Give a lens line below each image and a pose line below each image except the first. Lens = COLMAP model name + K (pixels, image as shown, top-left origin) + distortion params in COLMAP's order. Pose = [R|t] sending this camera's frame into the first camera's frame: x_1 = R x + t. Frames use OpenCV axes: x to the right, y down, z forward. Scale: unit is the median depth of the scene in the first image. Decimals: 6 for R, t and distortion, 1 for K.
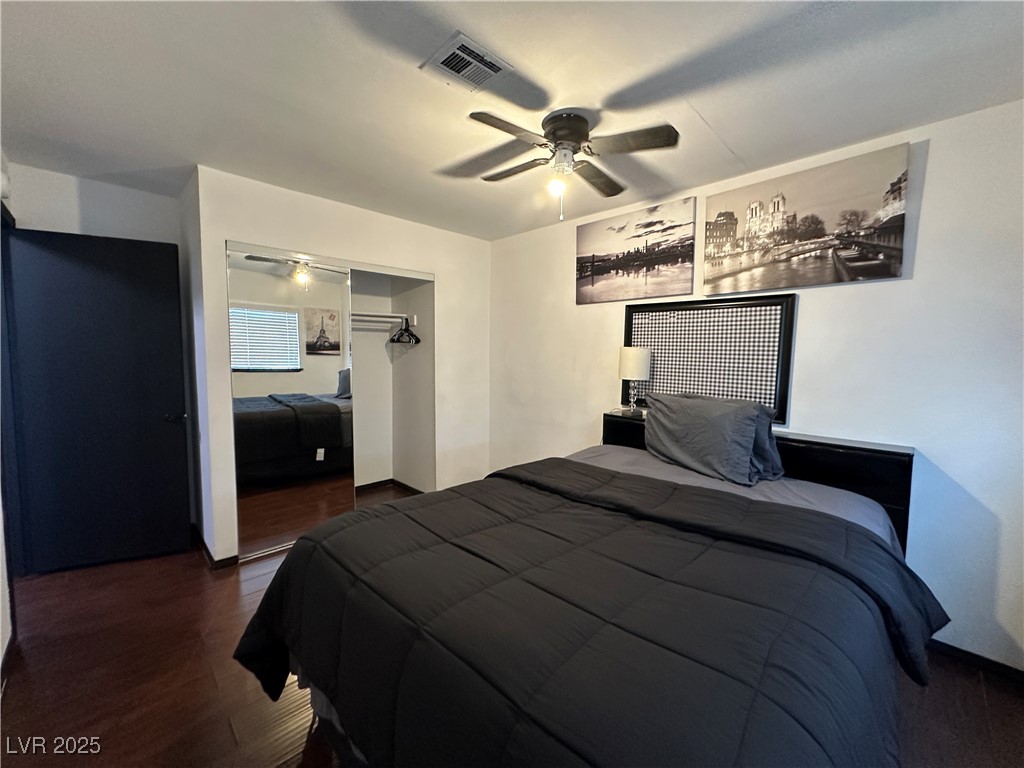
lens RADIAL K [[411.3, 0, 513.3], [0, 411.3, 384.0], [0, 0, 1]] dist [-0.001262, -0.000144]
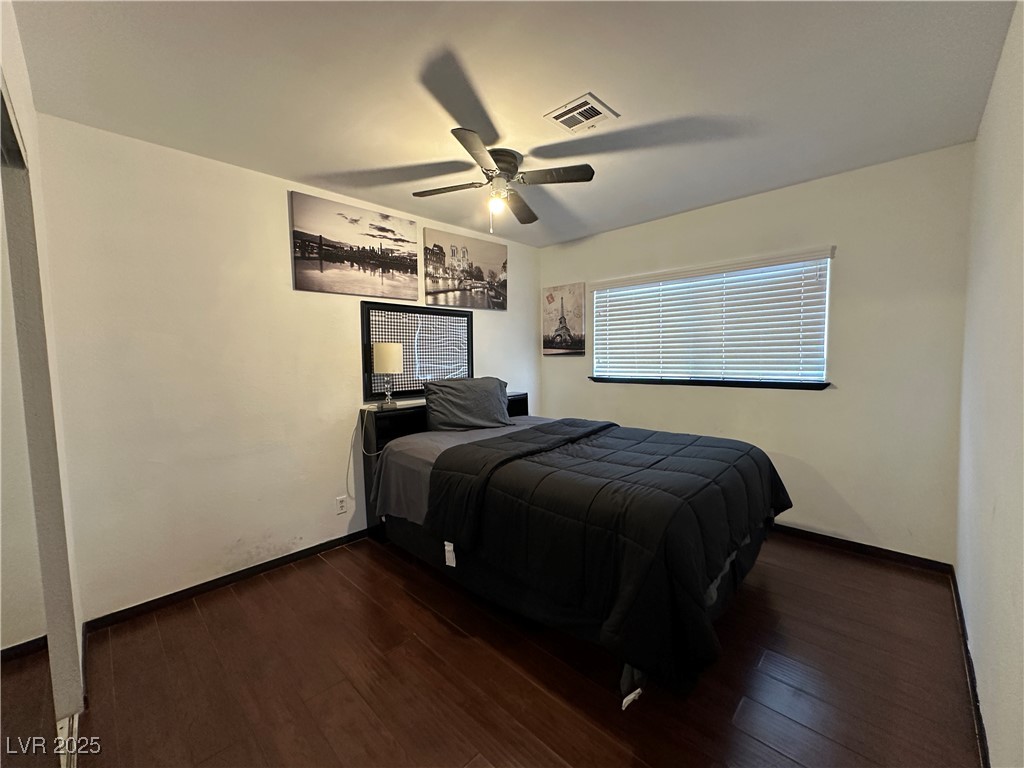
lens RADIAL K [[411.3, 0, 513.4], [0, 411.3, 385.2], [0, 0, 1]] dist [-0.001262, -0.000144]
pose [[-0.017592, -0.086765, 0.996073, -0.846235], [0.091892, 0.991871, 0.088022, -0.050010], [-0.995614, 0.093079, -0.009476, 0.764100]]
